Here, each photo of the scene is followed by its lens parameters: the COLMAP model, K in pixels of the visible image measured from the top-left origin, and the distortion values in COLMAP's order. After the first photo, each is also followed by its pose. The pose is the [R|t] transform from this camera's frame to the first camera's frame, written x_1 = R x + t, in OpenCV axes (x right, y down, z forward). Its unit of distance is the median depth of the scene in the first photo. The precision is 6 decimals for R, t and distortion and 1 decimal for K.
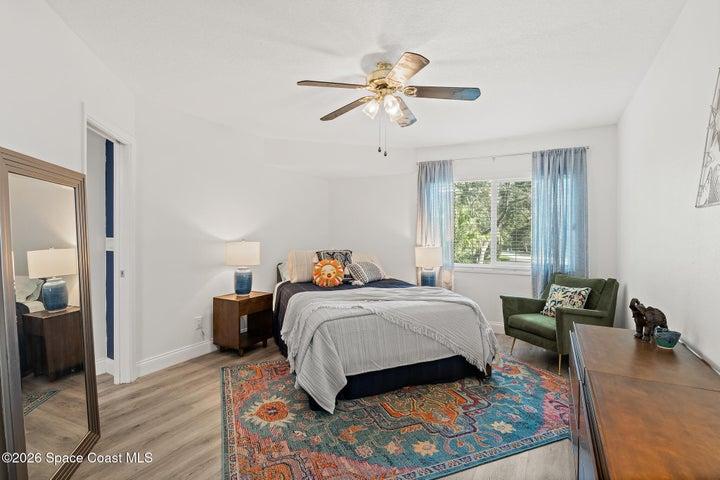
lens RADIAL K [[343.2, 0, 354.2], [0, 343.2, 238.5], [0, 0, 1]] dist [-0.006132, -0.001838]
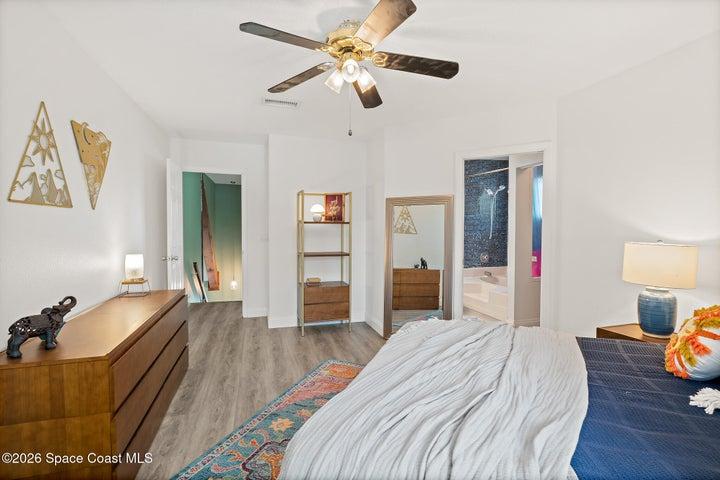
lens RADIAL K [[343.2, 0, 359.1], [0, 343.2, 243.2], [0, 0, 1]] dist [-0.006132, -0.001838]
pose [[-0.684531, 0.031881, -0.728286, 0.413300], [-0.015263, 0.998197, 0.058042, -0.016871], [0.728824, 0.050847, -0.682811, 0.962007]]
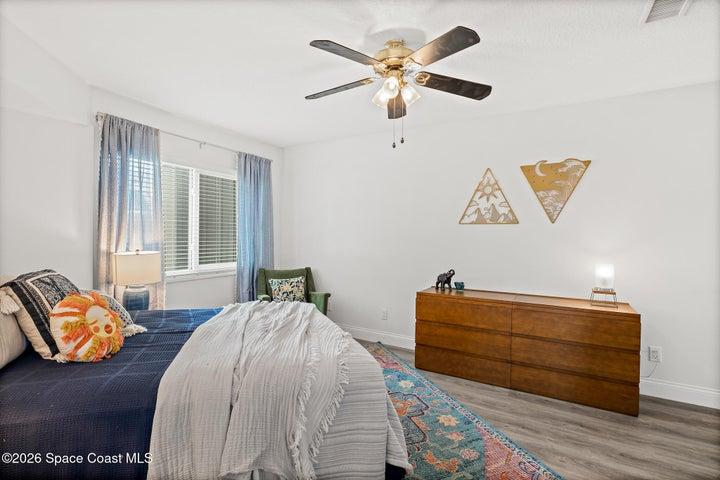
lens RADIAL K [[343.2, 0, 354.1], [0, 343.2, 236.4], [0, 0, 1]] dist [-0.006132, -0.001838]
pose [[0.013024, -0.008569, 0.999878, -0.484395], [0.003379, 0.999958, 0.008526, -0.011970], [-0.999909, 0.003268, 0.013052, 0.659921]]
